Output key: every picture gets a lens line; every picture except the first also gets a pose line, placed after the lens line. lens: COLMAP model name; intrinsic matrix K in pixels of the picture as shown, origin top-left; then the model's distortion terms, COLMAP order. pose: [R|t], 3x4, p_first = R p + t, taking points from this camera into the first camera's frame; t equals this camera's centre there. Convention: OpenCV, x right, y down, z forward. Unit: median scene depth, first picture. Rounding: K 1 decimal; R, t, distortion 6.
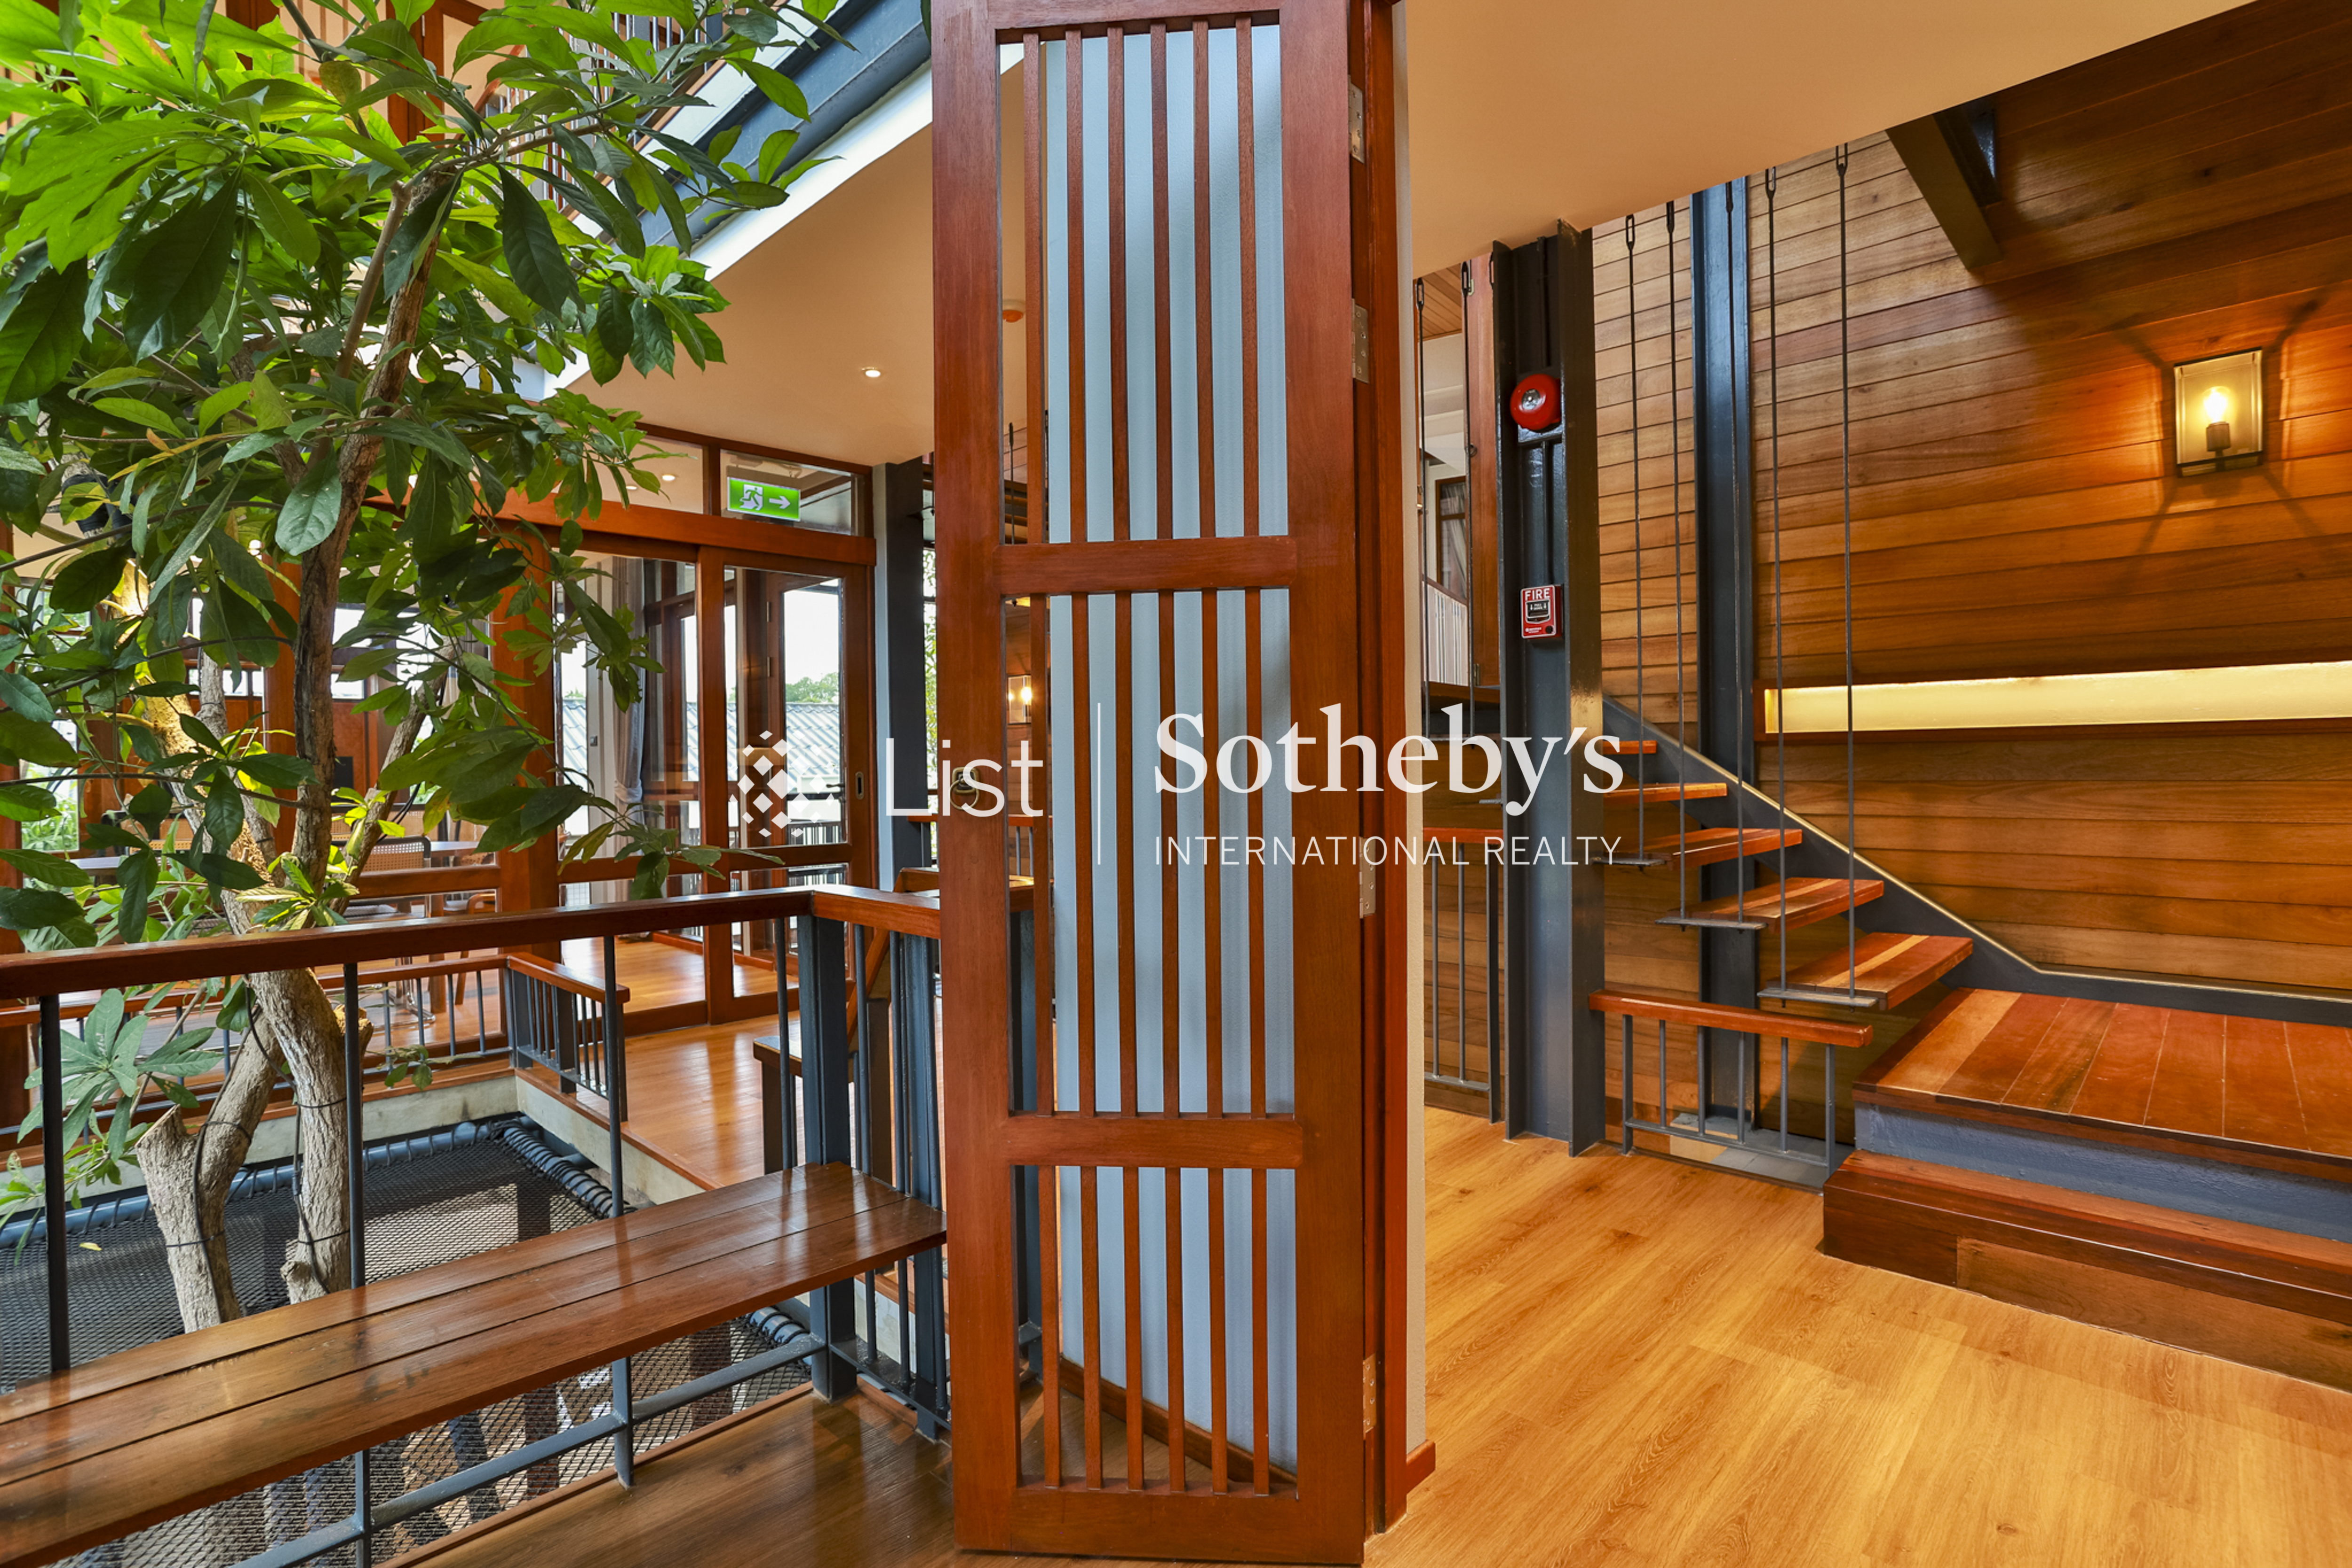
lens RADIAL K [[1128.8, 0, 1157.1], [0, 1128.8, 784.1], [0, 0, 1]] dist [-0.031421, 0.013265]
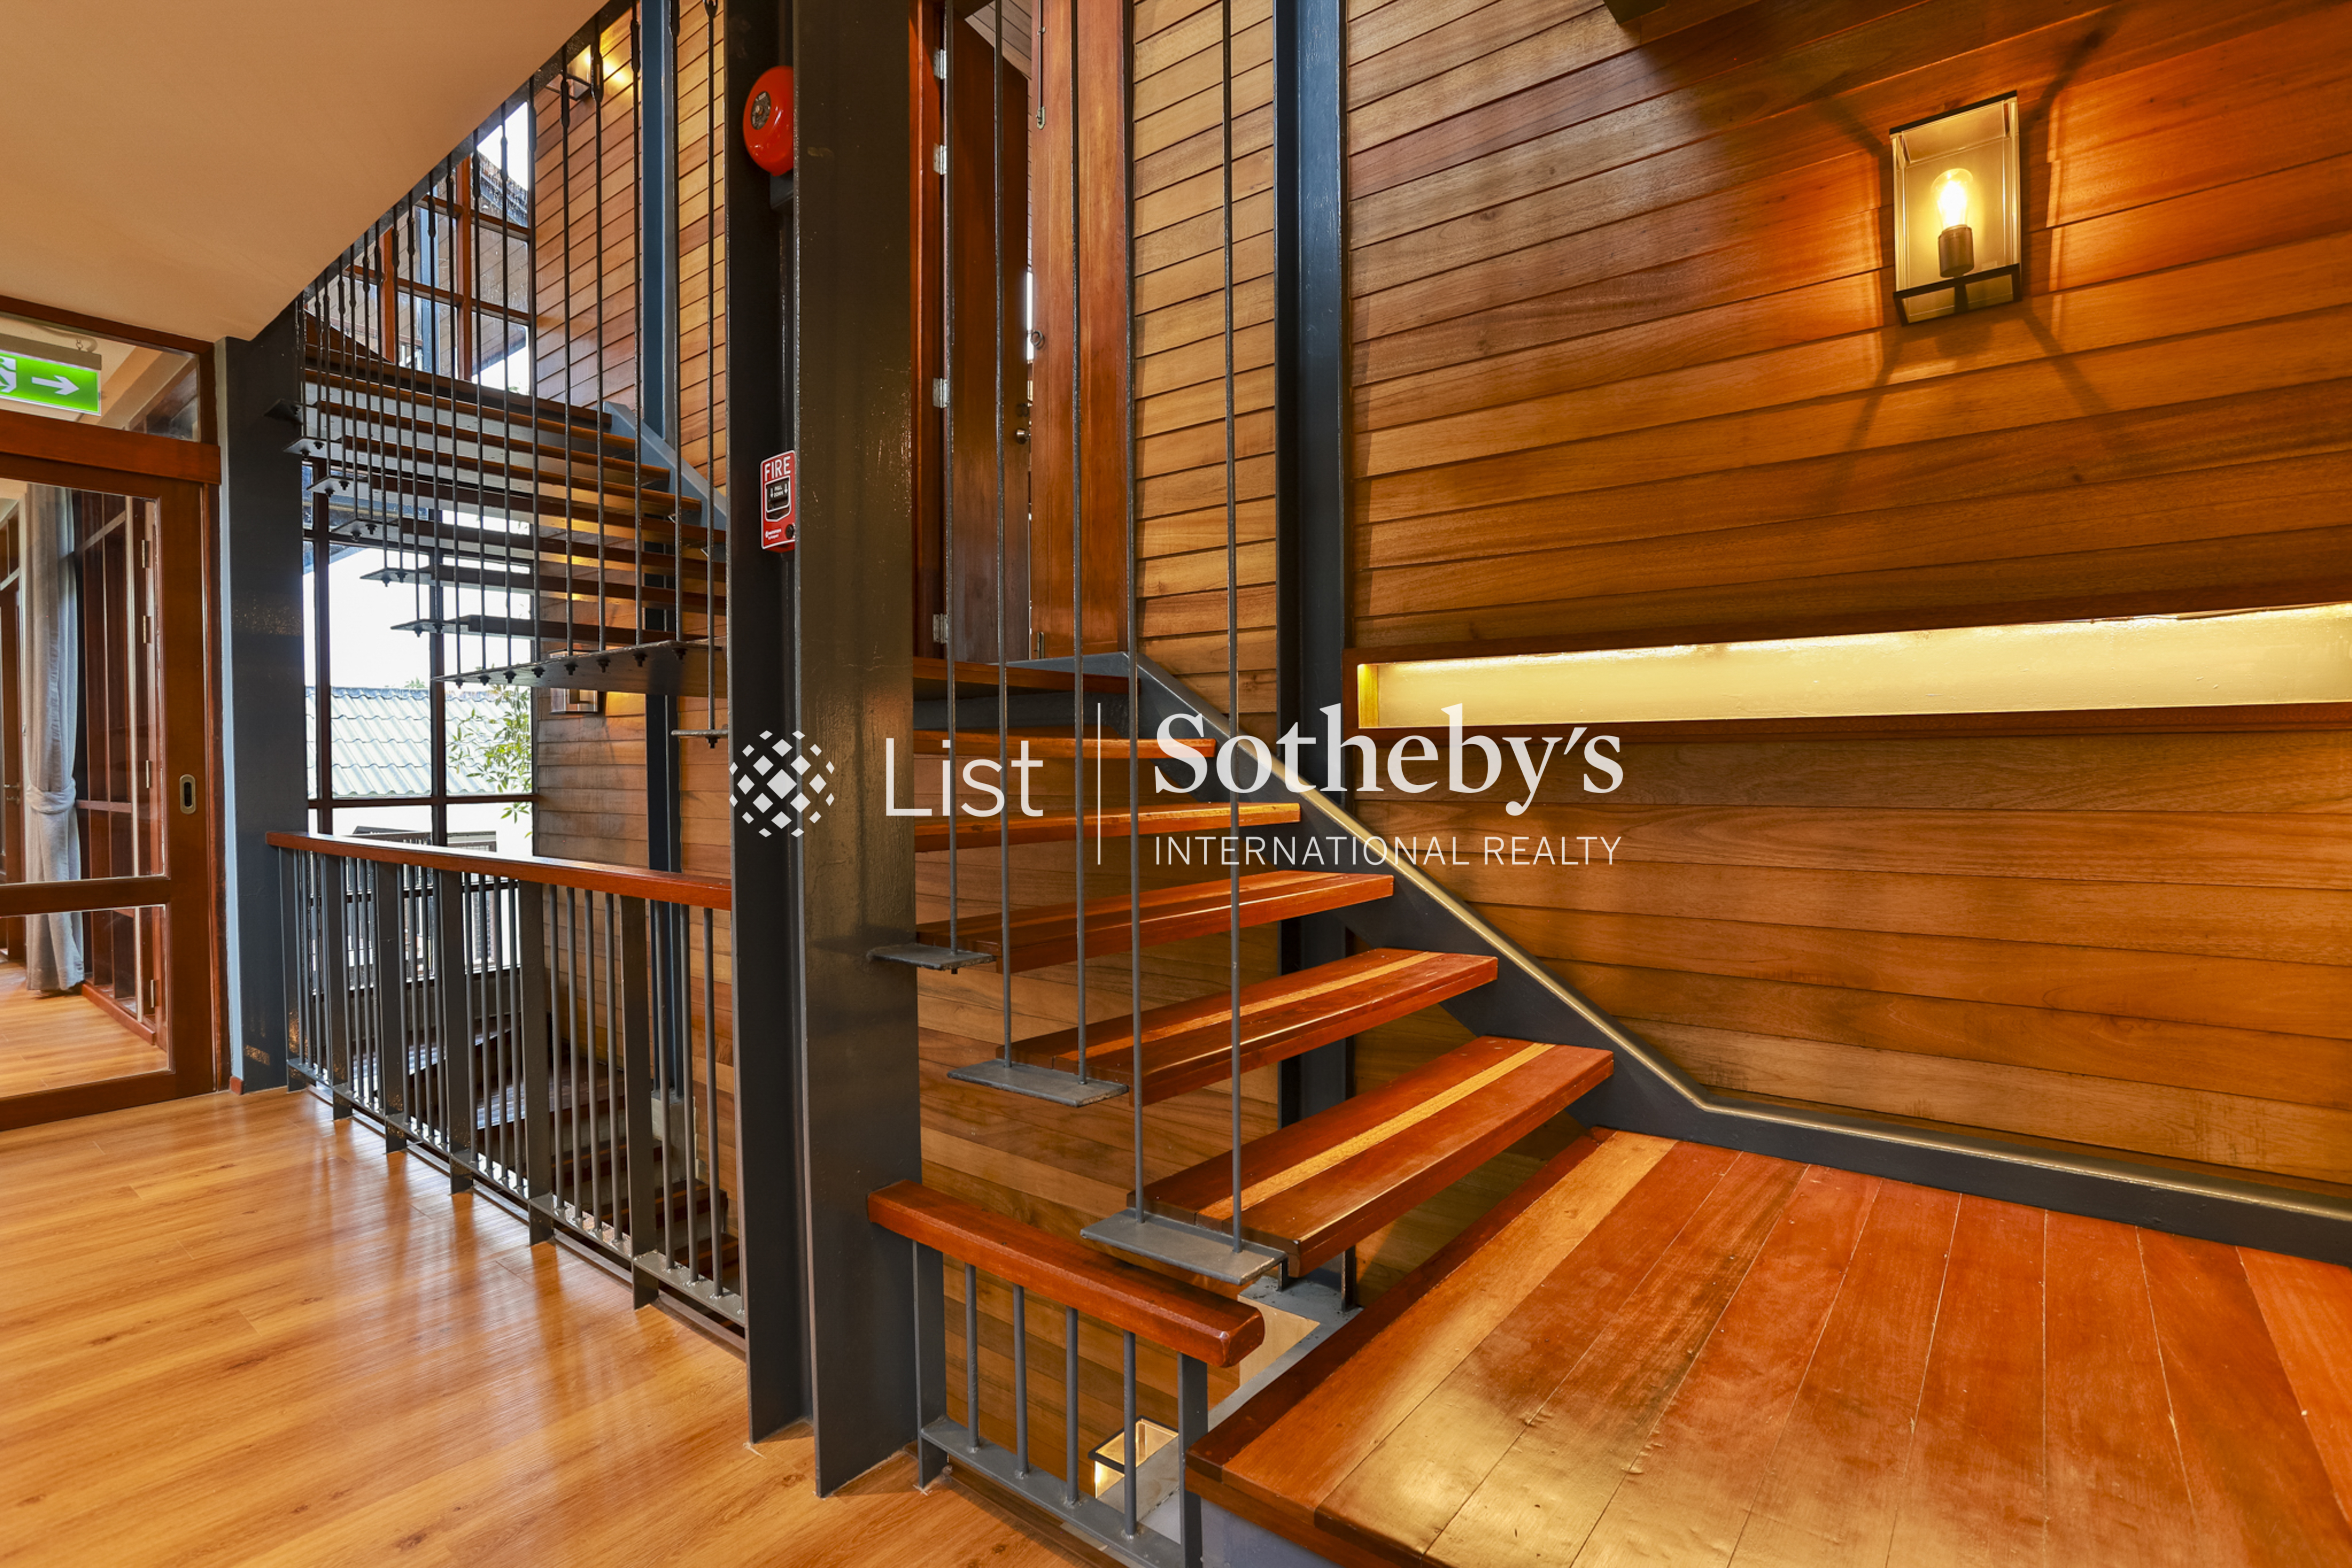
lens RADIAL K [[1128.8, 0, 1168.9], [0, 1128.8, 784.6], [0, 0, 1]] dist [-0.031421, 0.013265]
pose [[0.995712, 0.005774, 0.092331, 0.437879], [-0.005816, 0.999983, 0.000187, -0.014195], [-0.092329, -0.000723, 0.995728, 0.399168]]
